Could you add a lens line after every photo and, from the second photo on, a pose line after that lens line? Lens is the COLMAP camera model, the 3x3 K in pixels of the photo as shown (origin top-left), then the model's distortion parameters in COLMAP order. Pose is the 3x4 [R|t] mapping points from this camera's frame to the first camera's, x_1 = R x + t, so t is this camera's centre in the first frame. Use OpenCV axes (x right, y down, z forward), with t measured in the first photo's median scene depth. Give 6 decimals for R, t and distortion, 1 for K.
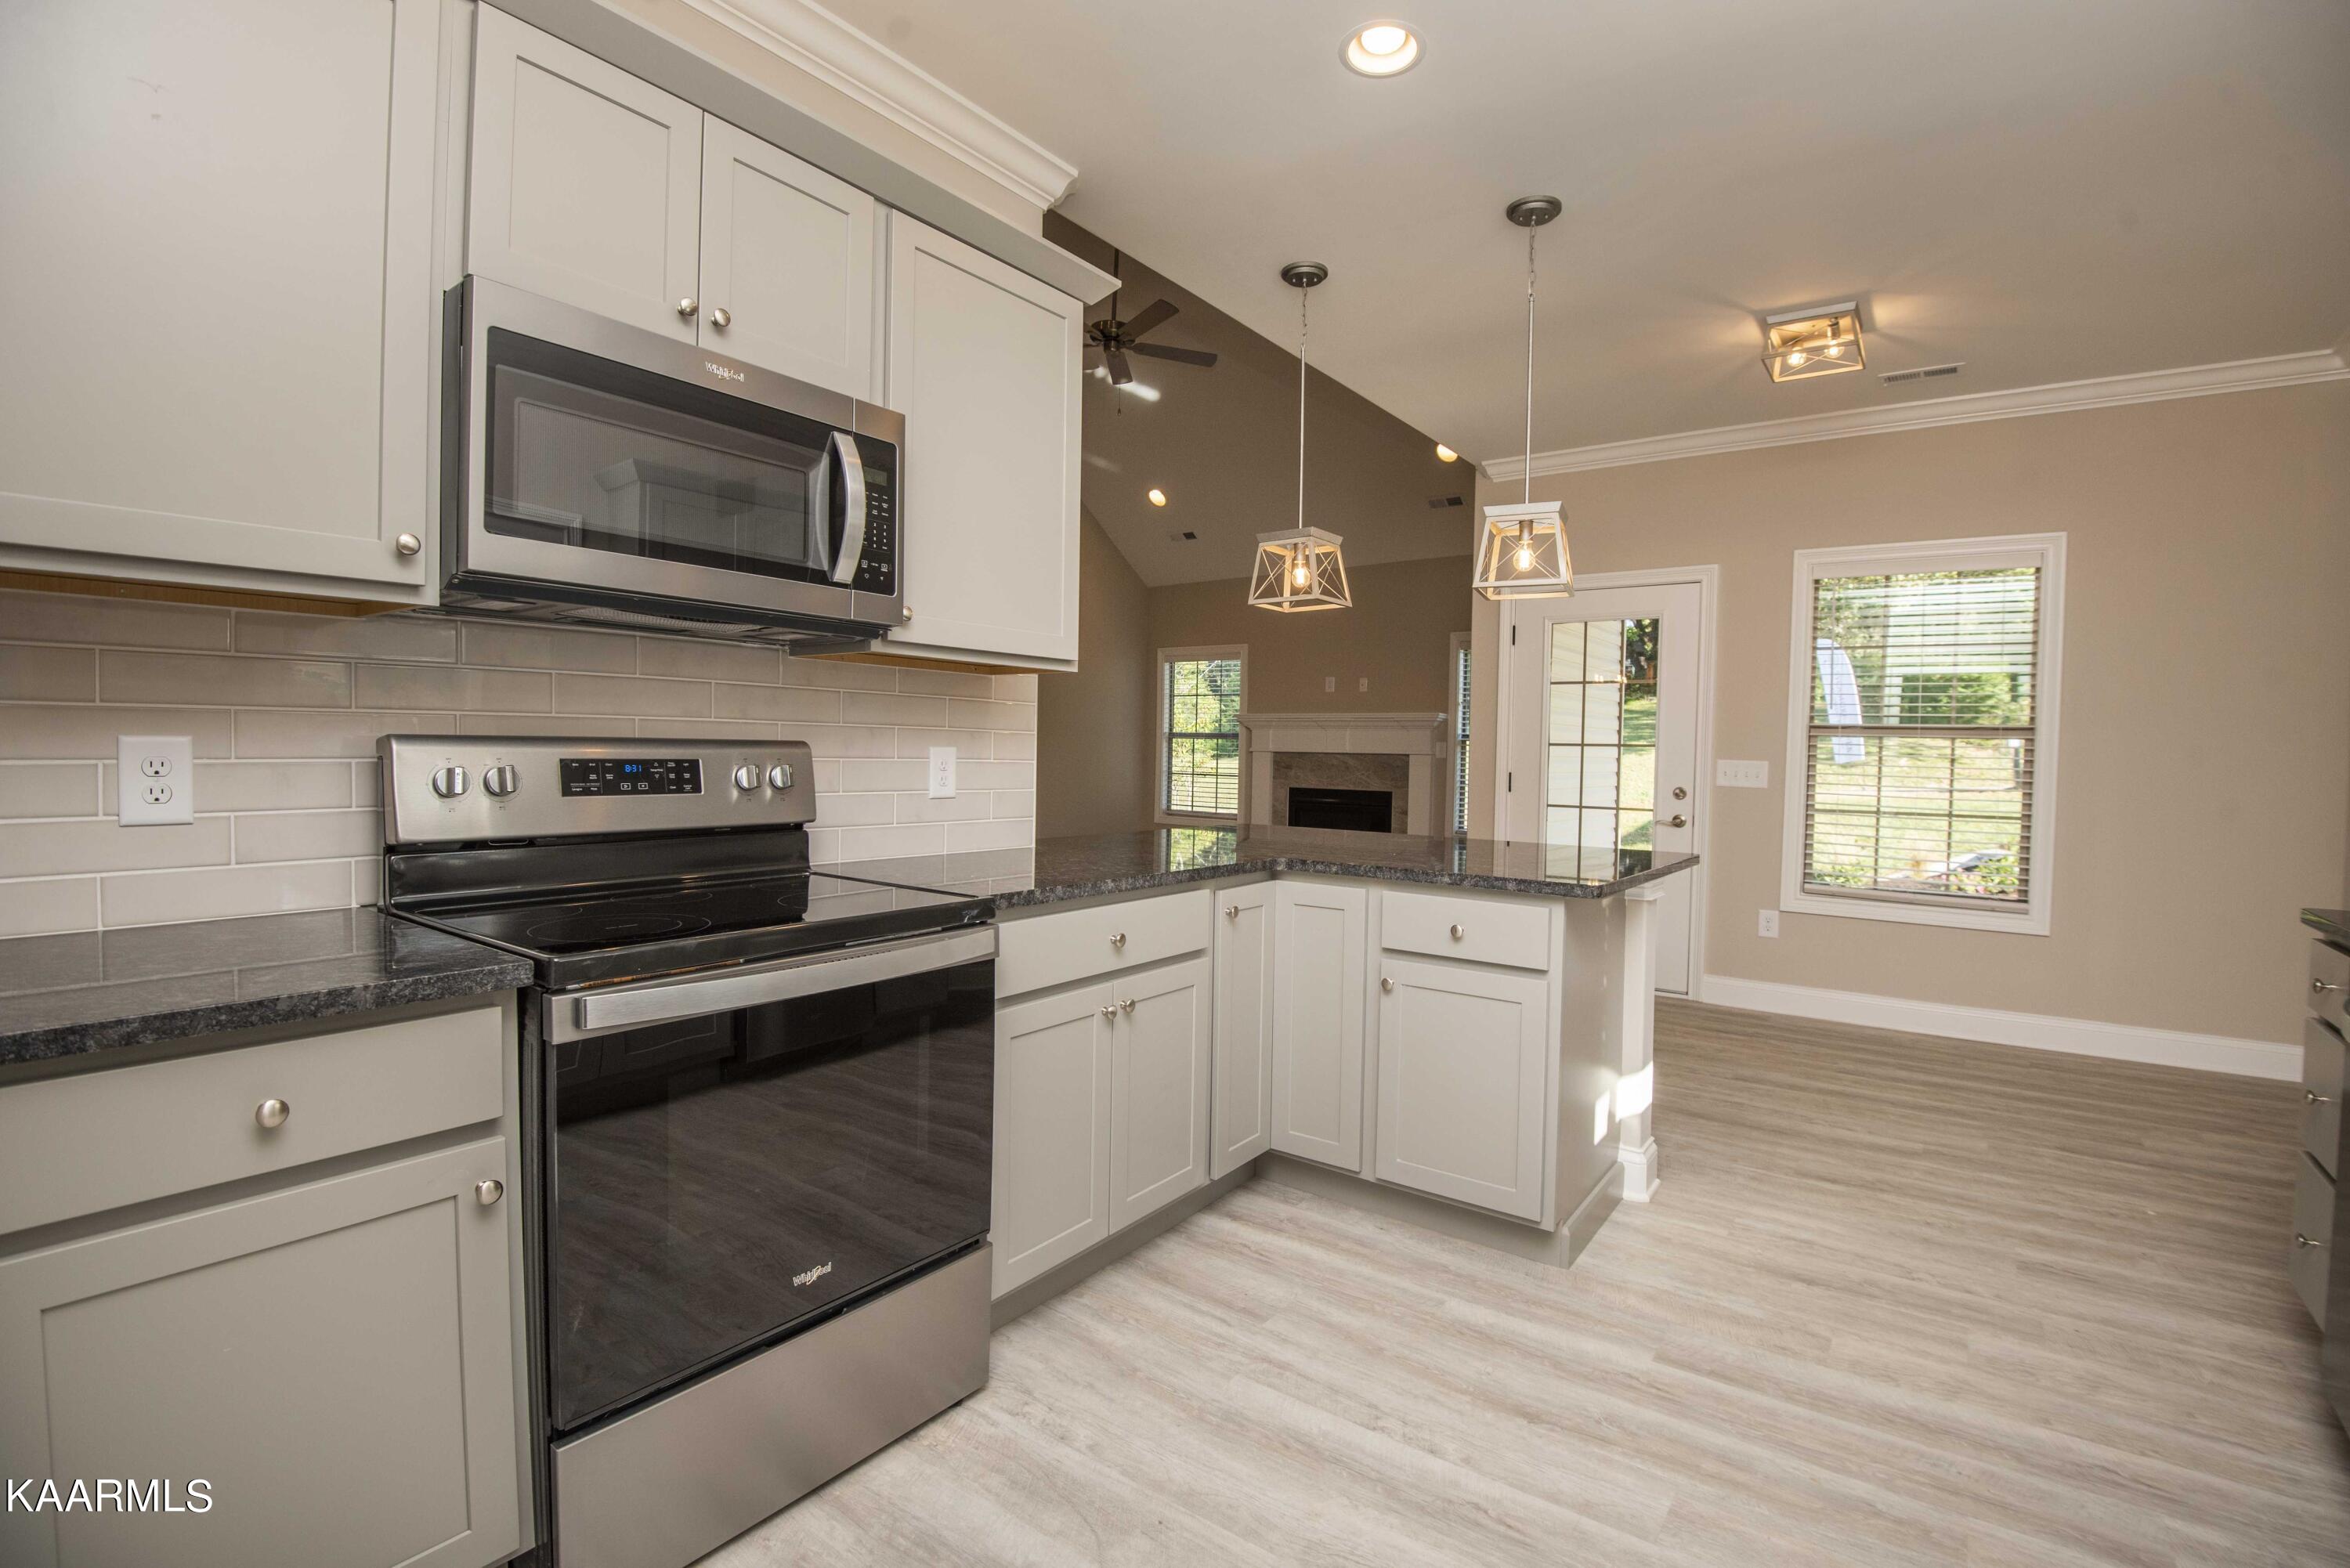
lens RADIAL K [[1072.1, 0, 1169.6], [0, 1072.1, 783.5], [0, 0, 1]] dist [-0.012964, -0.014941]
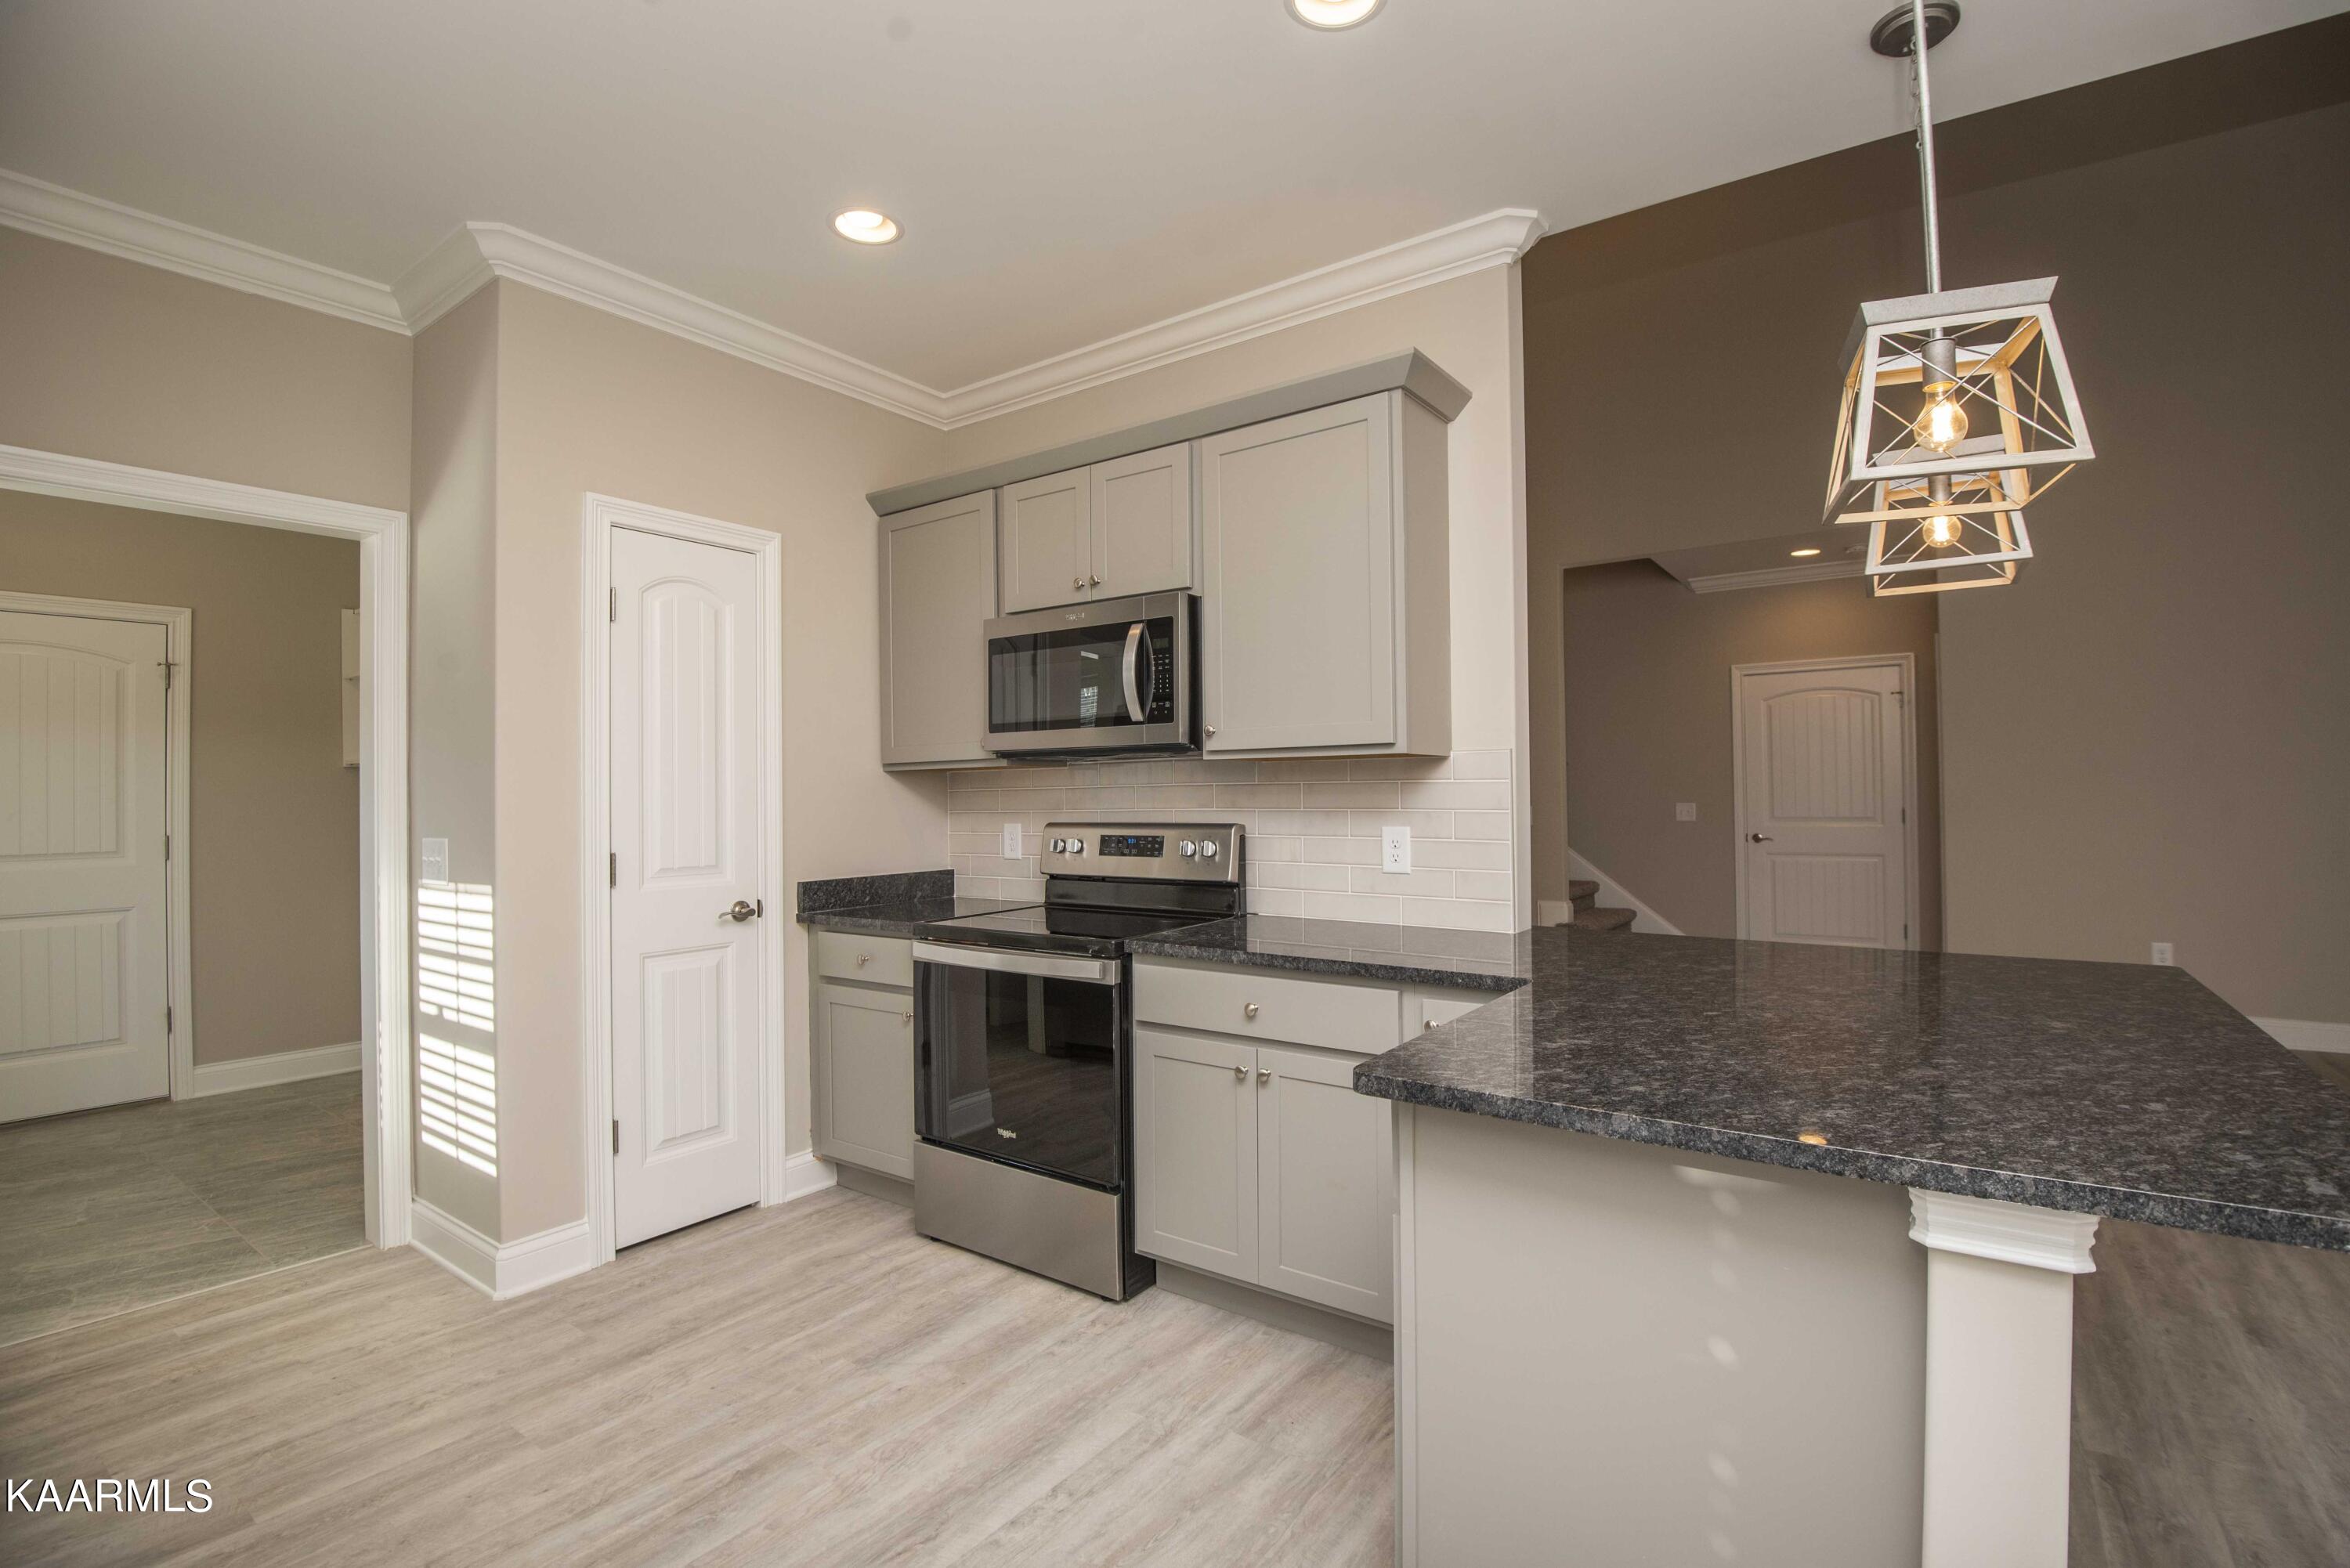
lens RADIAL K [[1072.1, 0, 1197.9], [0, 1072.1, 779.8], [0, 0, 1]] dist [-0.012964, -0.014941]
pose [[0.020496, -0.031803, -0.999284, 0.939647], [-0.020816, 0.999264, -0.032229, -0.045493], [0.999573, 0.021462, 0.019819, 0.823789]]
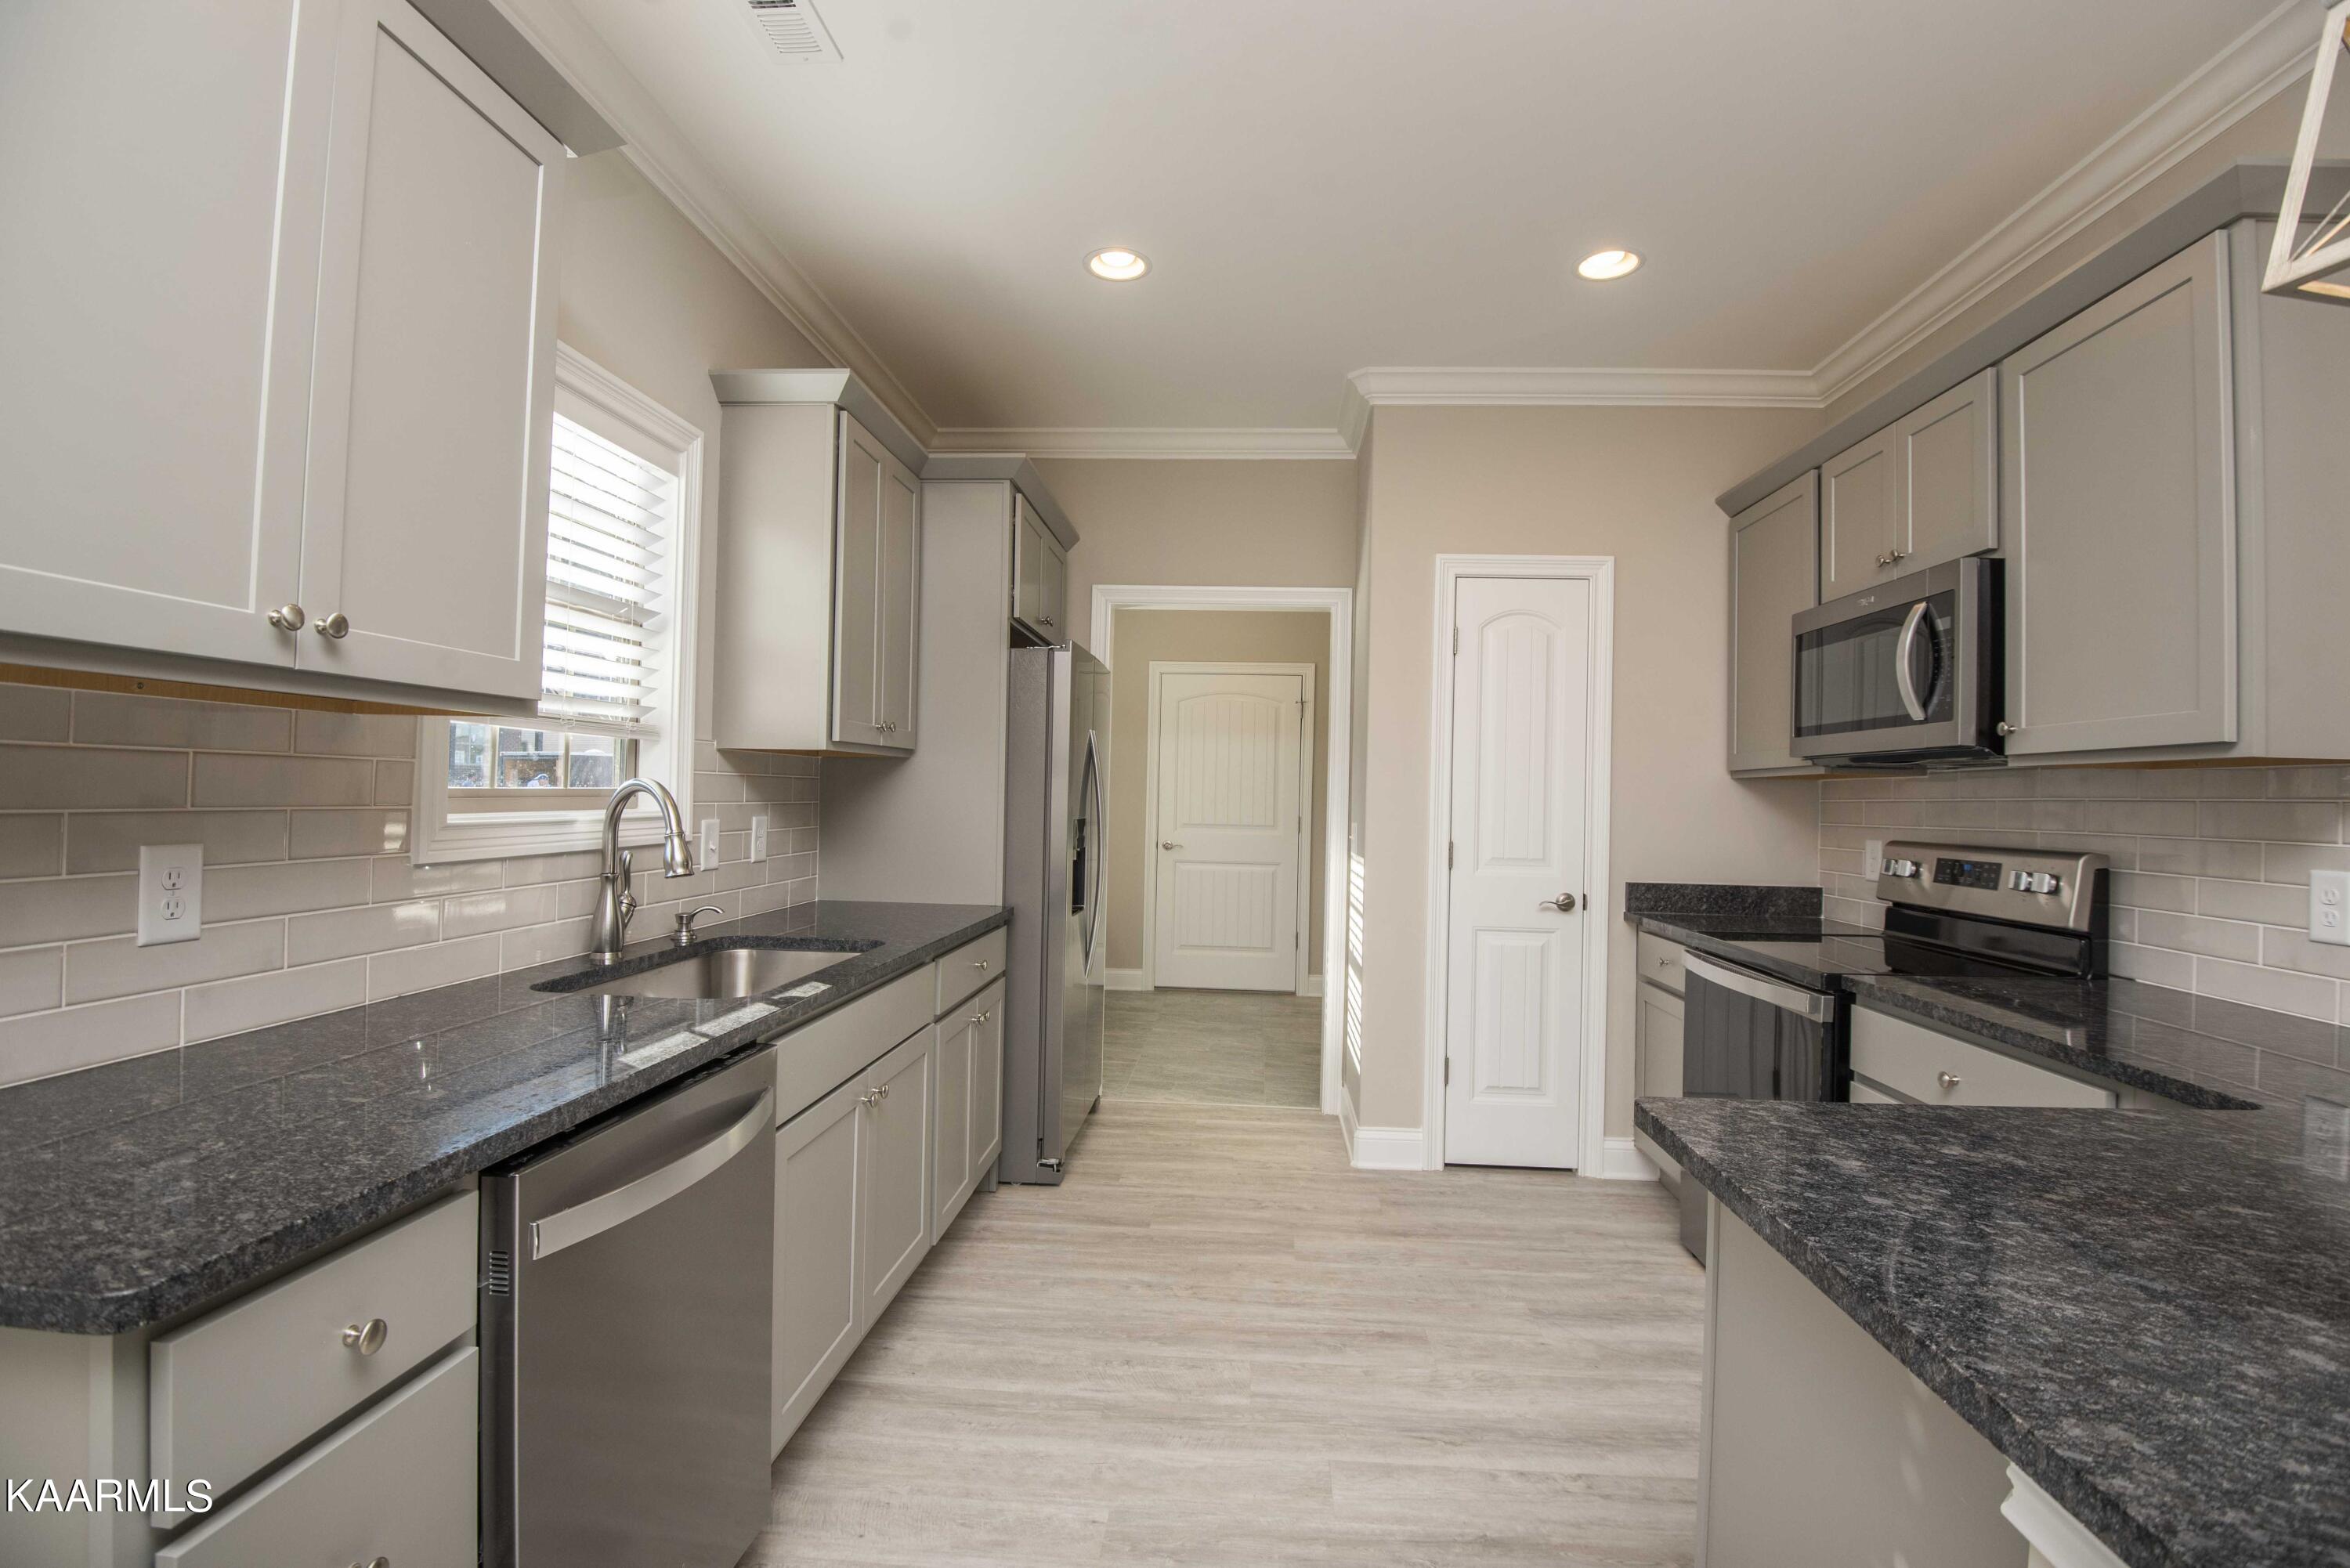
lens RADIAL K [[1072.1, 0, 1174.7], [0, 1072.1, 778.8], [0, 0, 1]] dist [-0.012964, -0.014941]
pose [[-0.844516, -0.046371, -0.533519, 0.849768], [-0.056540, 0.998397, 0.002722, -0.057568], [0.532537, 0.032463, -0.845784, 1.239712]]
